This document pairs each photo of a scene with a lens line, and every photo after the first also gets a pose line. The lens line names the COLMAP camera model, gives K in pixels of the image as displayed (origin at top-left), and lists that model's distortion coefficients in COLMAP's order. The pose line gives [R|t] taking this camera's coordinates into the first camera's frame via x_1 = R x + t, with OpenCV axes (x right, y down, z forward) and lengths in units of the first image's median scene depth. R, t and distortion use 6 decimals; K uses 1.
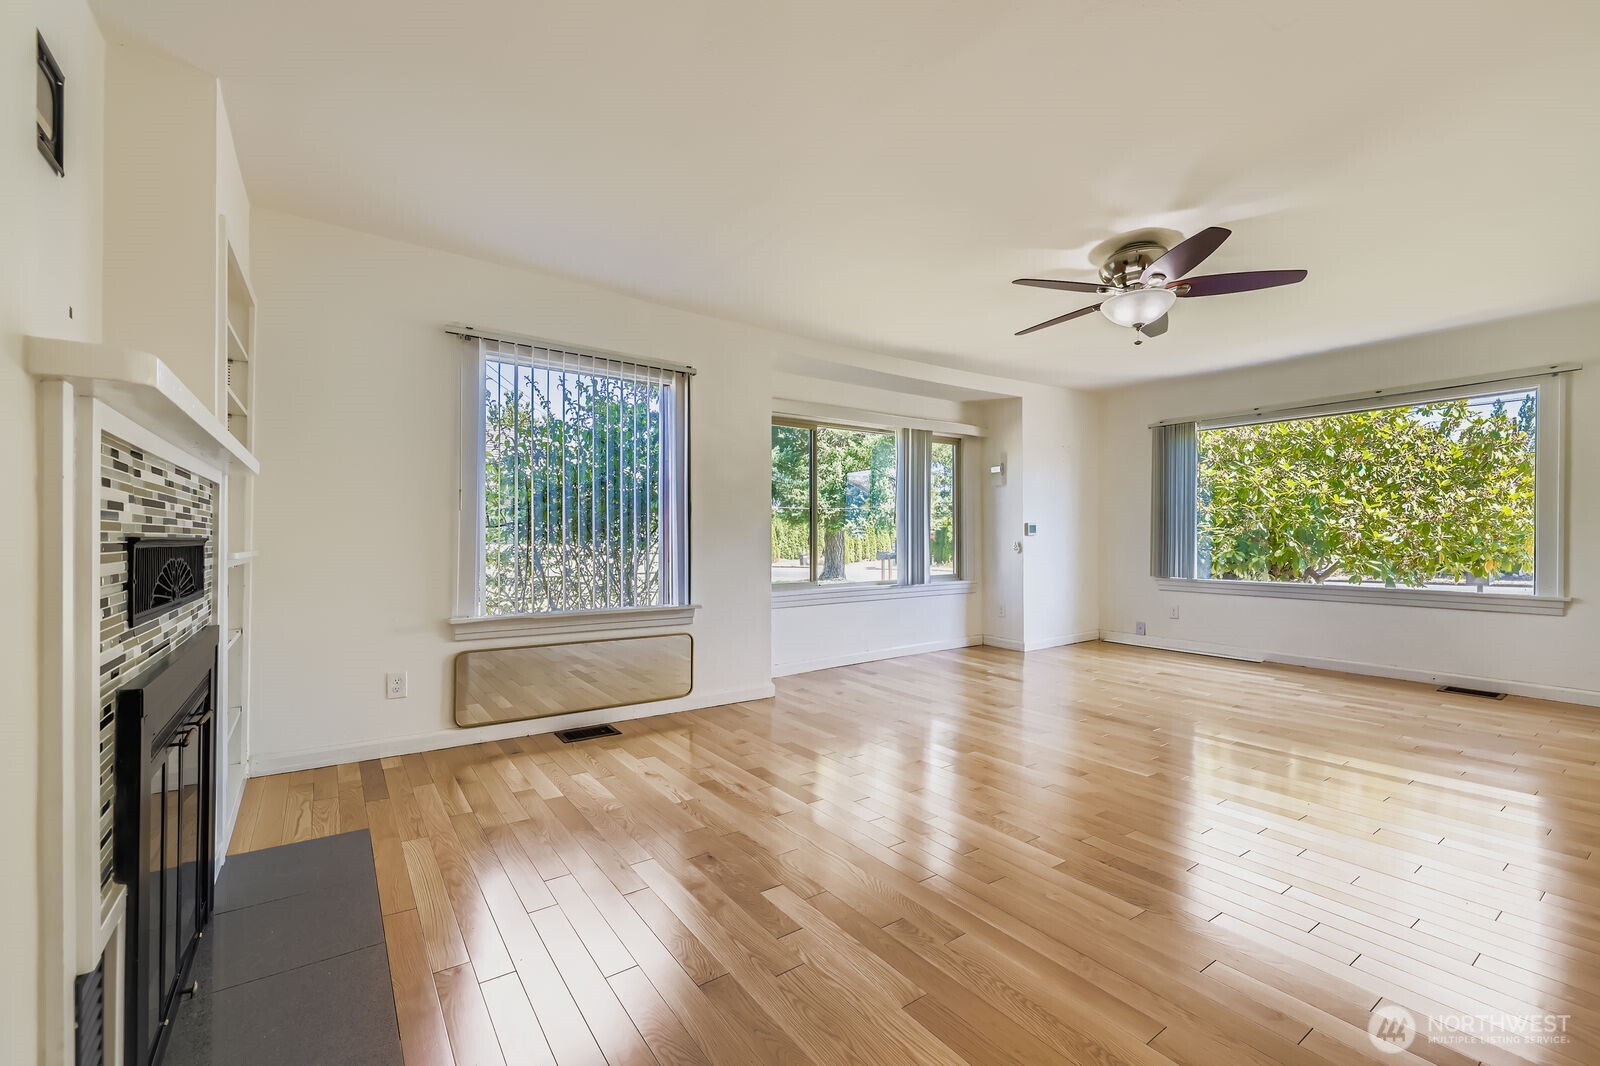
lens RADIAL K [[680.0, 0, 803.4], [0, 680.0, 539.6], [0, 0, 1]] dist [-0.000311, -0.000005]
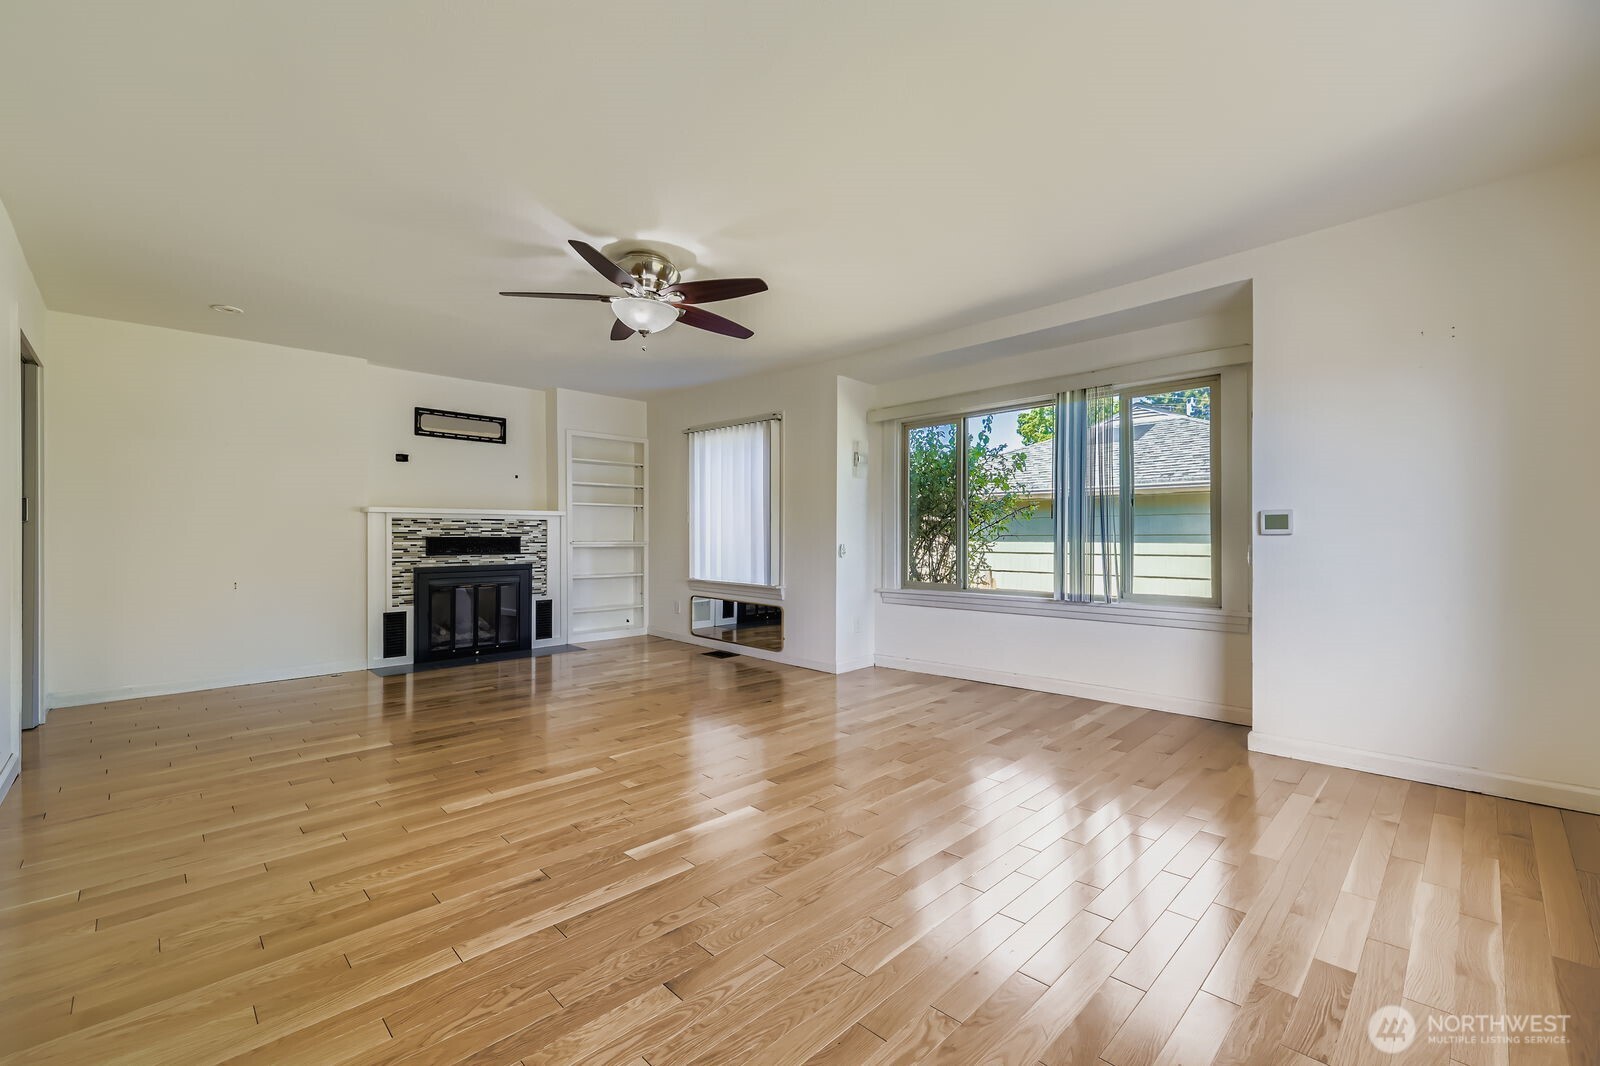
lens RADIAL K [[680.0, 0, 803.9], [0, 680.0, 530.8], [0, 0, 1]] dist [-0.000311, -0.000005]
pose [[0.172989, -0.001735, -0.984922, 1.430314], [0.001930, 0.999997, -0.001423, -0.011861], [0.984922, -0.001655, 0.172992, 0.977428]]
